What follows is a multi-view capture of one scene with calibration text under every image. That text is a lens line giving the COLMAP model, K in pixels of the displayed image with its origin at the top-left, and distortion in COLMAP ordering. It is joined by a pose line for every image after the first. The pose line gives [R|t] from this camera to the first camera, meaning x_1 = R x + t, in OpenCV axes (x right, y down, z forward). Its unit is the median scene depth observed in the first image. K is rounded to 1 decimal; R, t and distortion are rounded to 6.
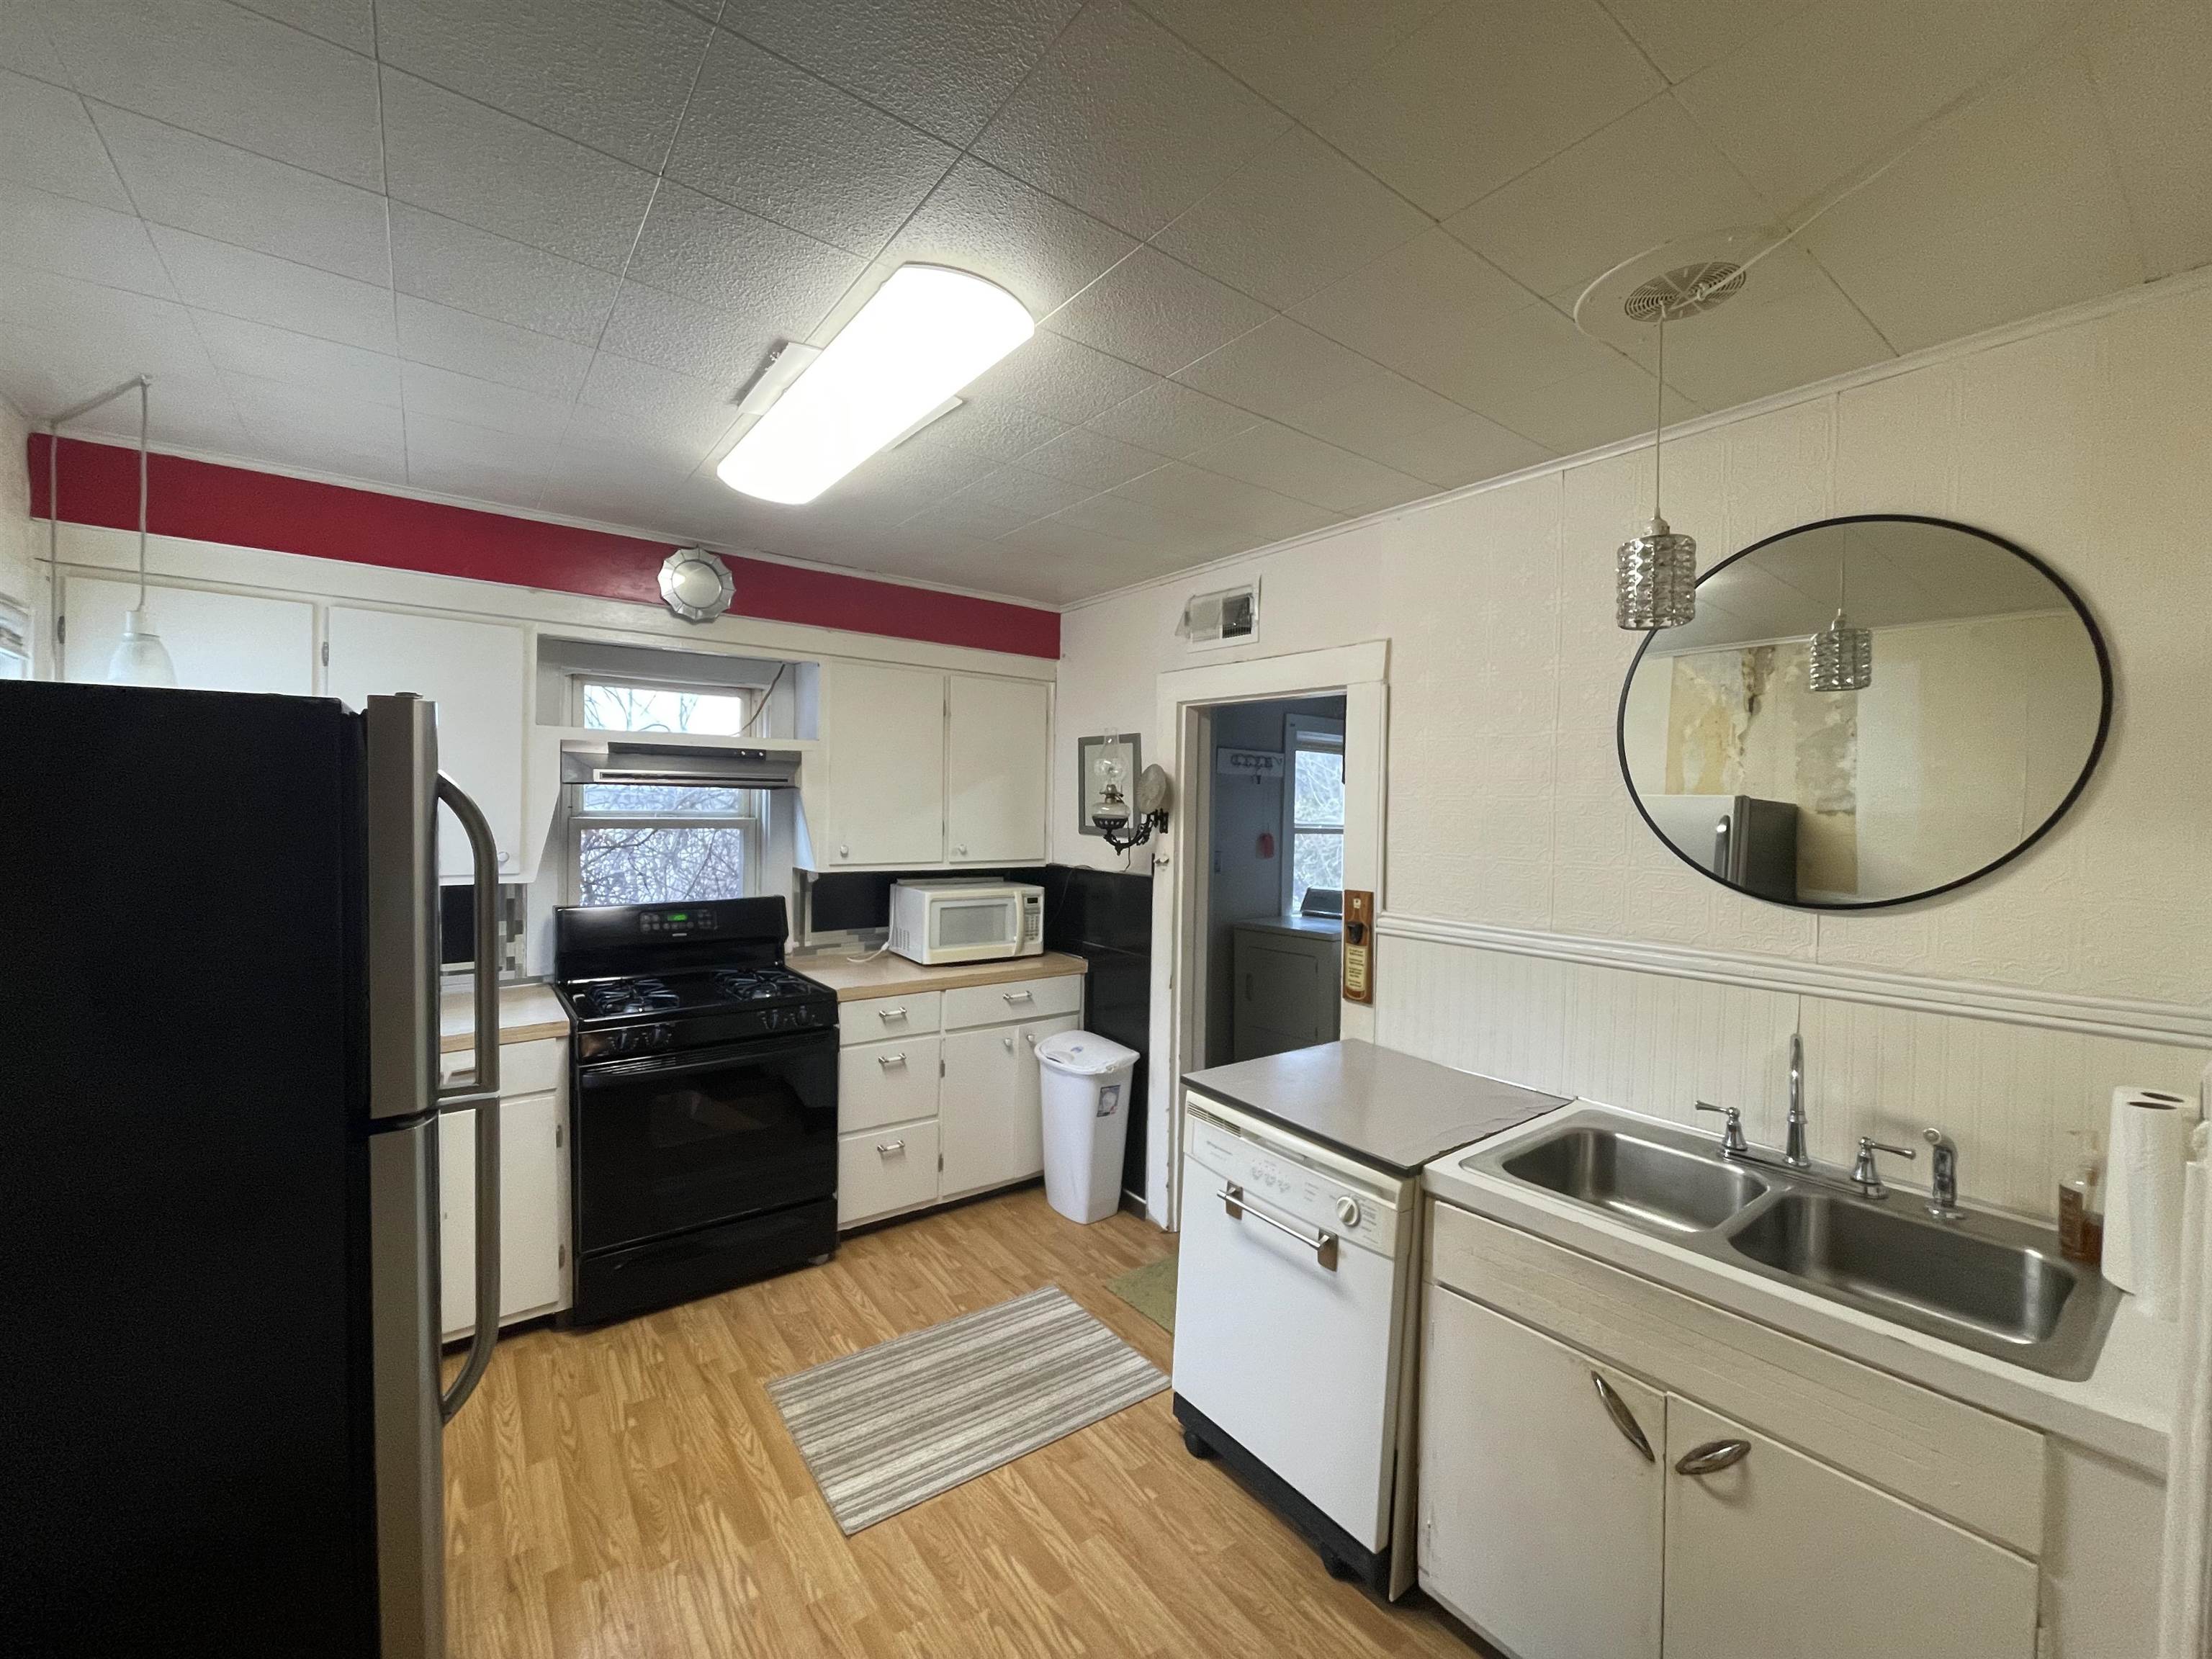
lens RADIAL K [[889.9, 0, 1099.3], [0, 889.9, 826.7], [0, 0, 1]] dist [-0.004609, -0.000237]
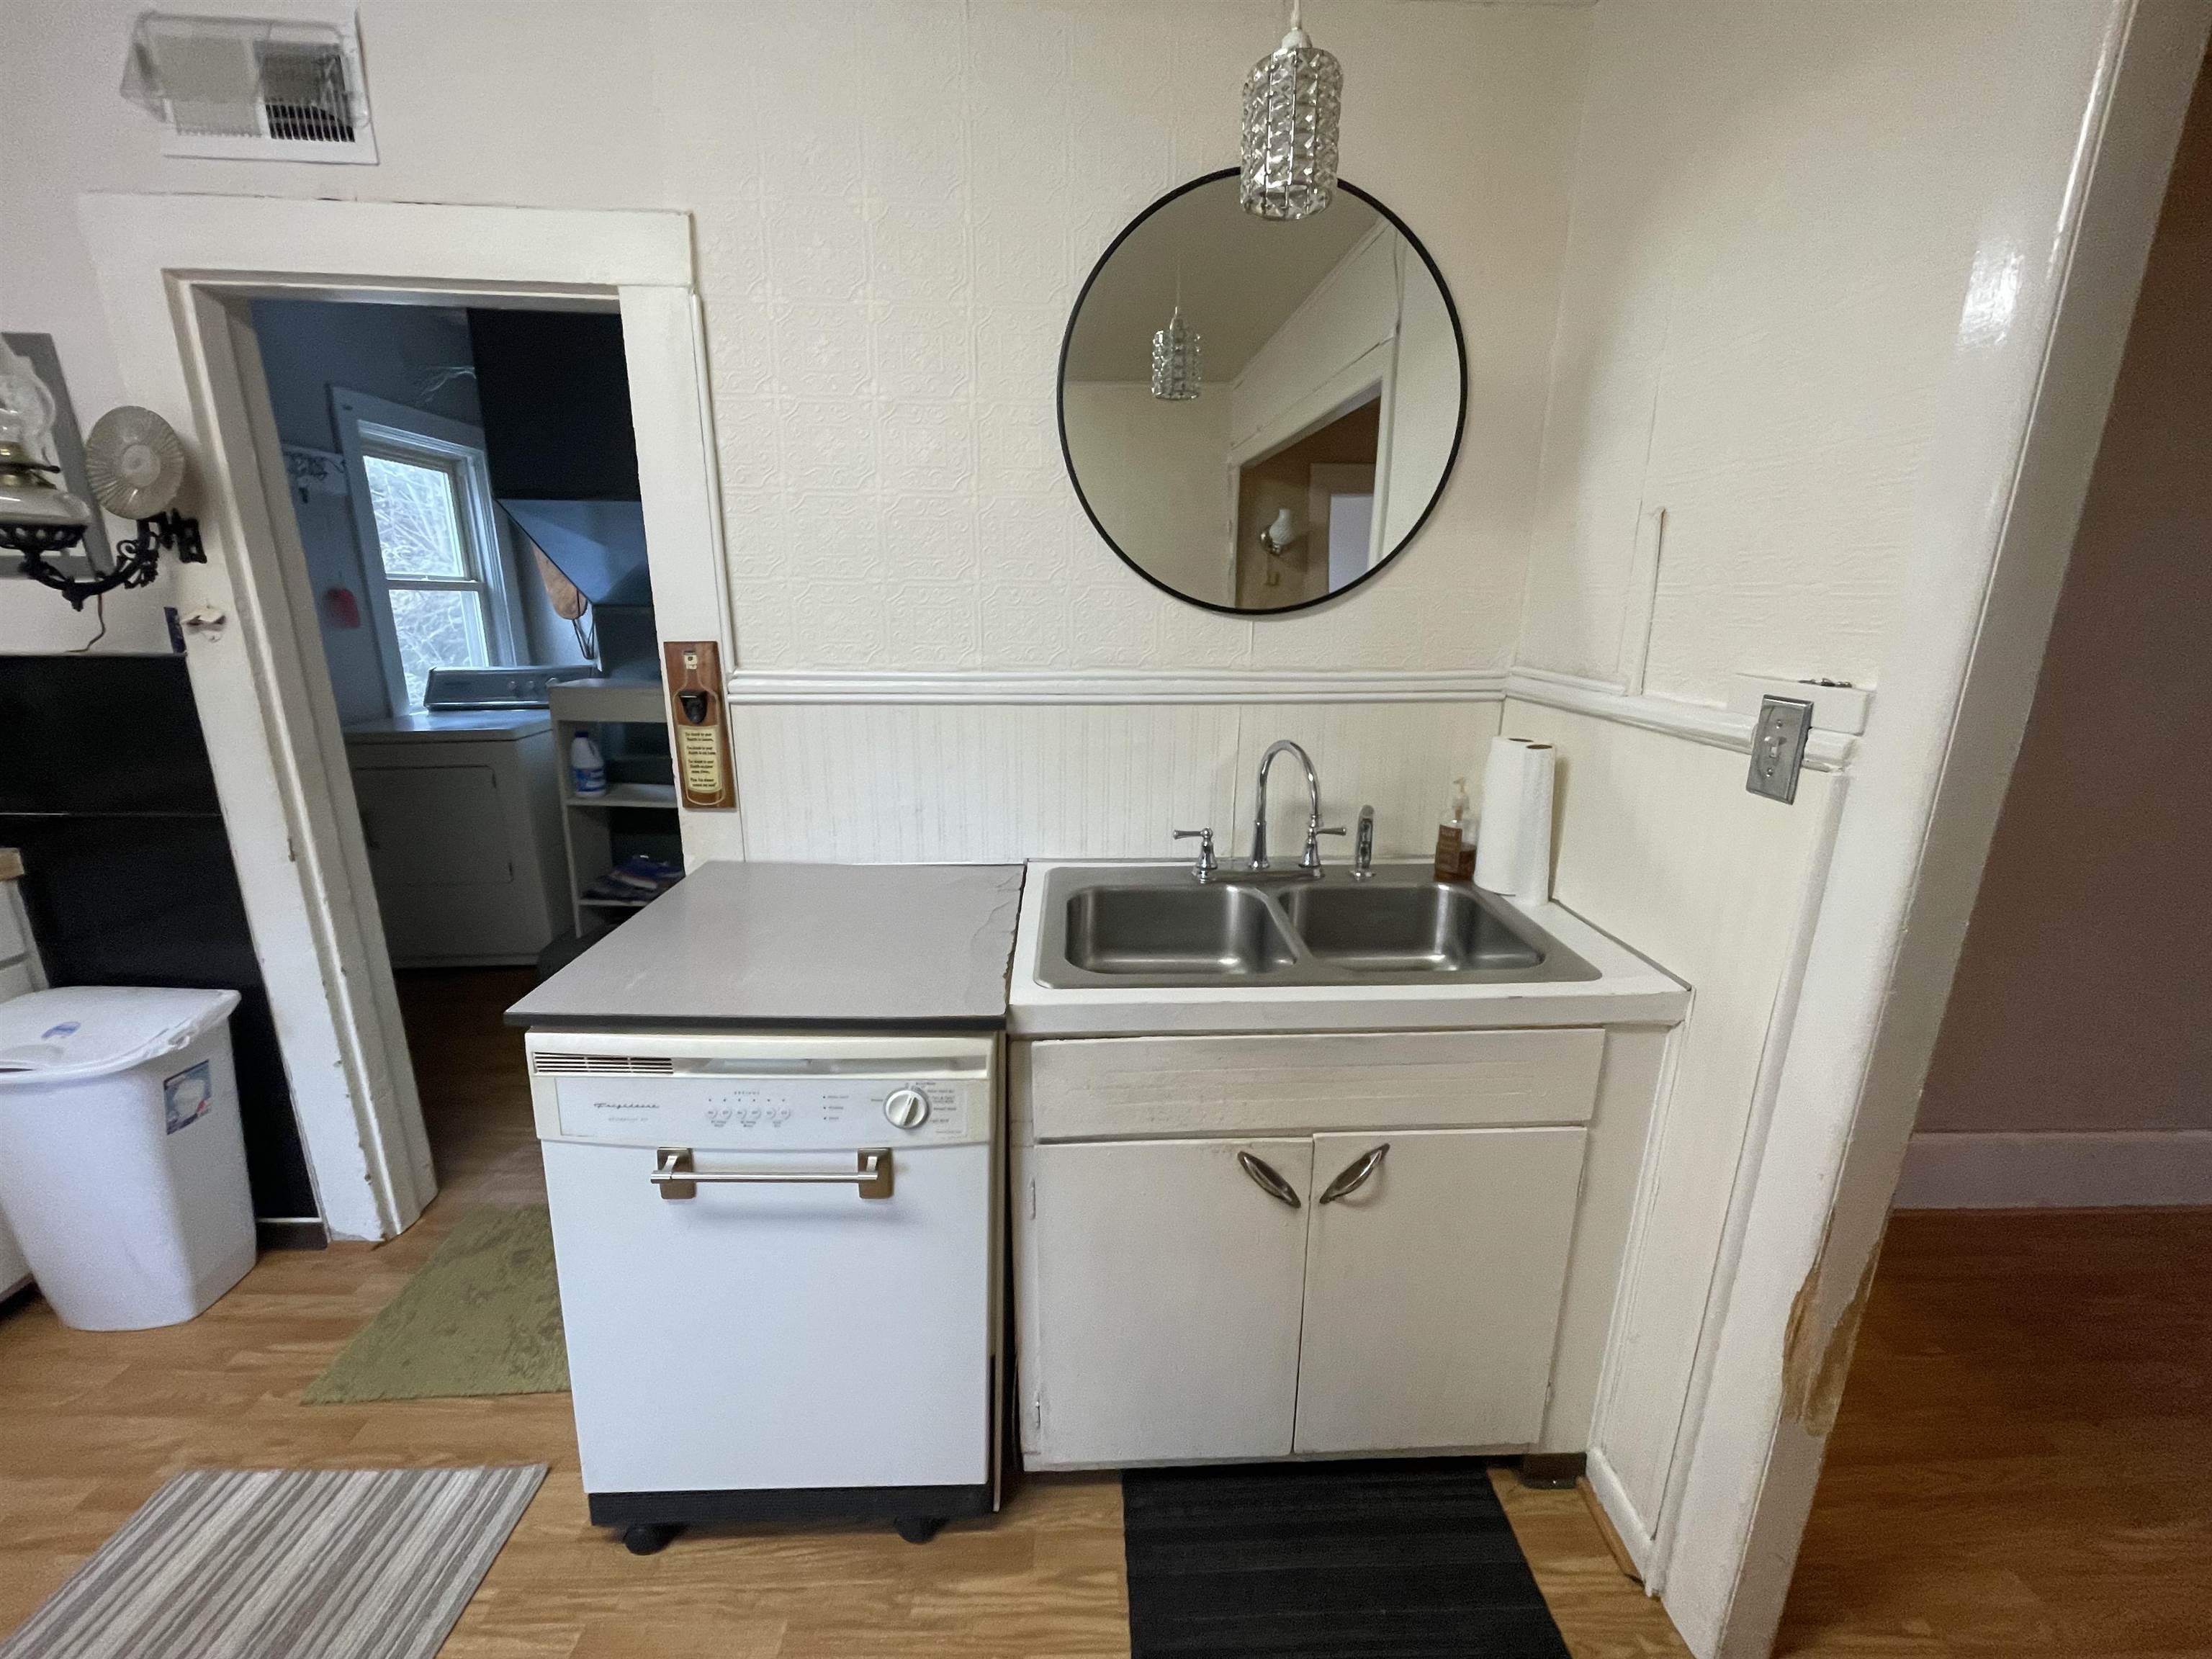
lens RADIAL K [[889.9, 0, 1103.6], [0, 889.9, 826.0], [0, 0, 1]] dist [-0.004609, -0.000237]
pose [[0.565872, -0.221689, 0.794130, -0.066364], [0.021071, 0.966748, 0.254862, 0.034974], [-0.824224, -0.127486, 0.551727, 0.304347]]
